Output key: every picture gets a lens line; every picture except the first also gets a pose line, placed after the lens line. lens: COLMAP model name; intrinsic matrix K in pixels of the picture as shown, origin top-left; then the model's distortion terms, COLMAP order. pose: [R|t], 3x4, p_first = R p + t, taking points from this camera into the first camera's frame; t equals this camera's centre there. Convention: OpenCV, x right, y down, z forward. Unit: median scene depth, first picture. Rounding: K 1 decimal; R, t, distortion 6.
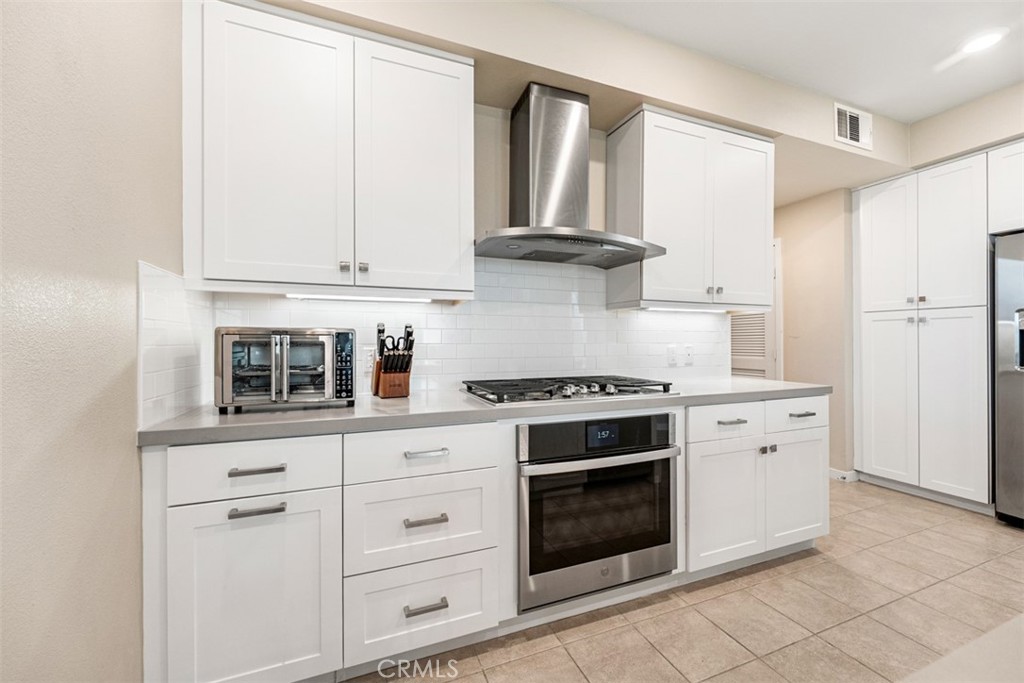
lens RADIAL K [[414.3, 0, 512.3], [0, 414.3, 340.7], [0, 0, 1]] dist [-0.003577, -0.000235]
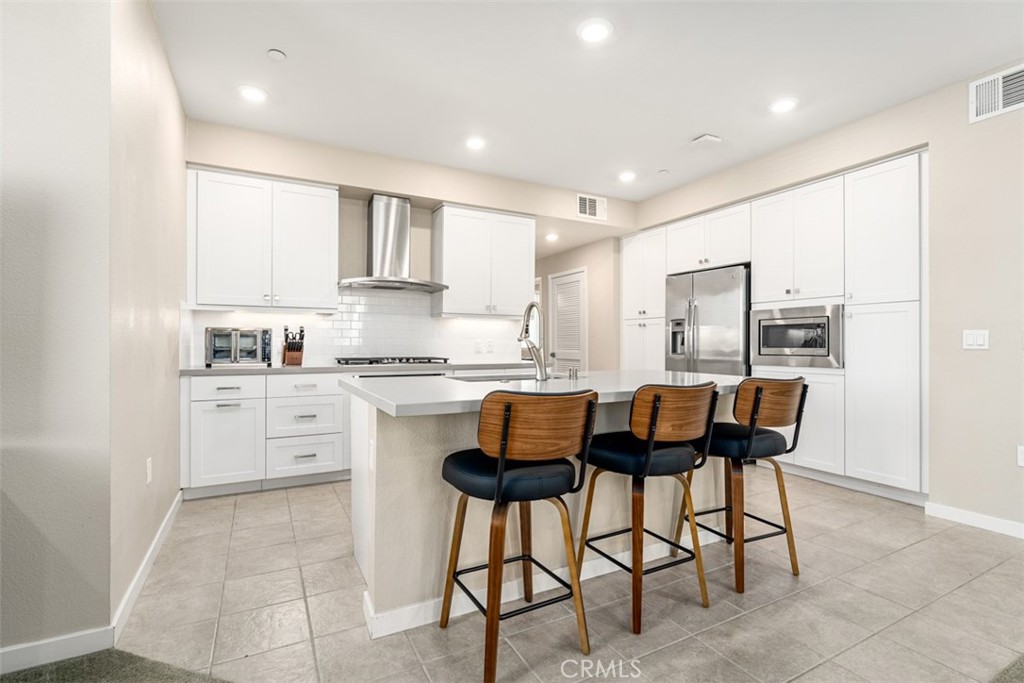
lens RADIAL K [[471.4, 0, 512.6], [0, 471.4, 341.8], [0, 0, 1]] dist [0.000445, -0.000116]
pose [[0.993862, 0.004854, 0.110518, 0.472451], [-0.004869, 0.999988, -0.000133, 0.027508], [-0.110518, -0.000406, 0.993874, -1.255890]]
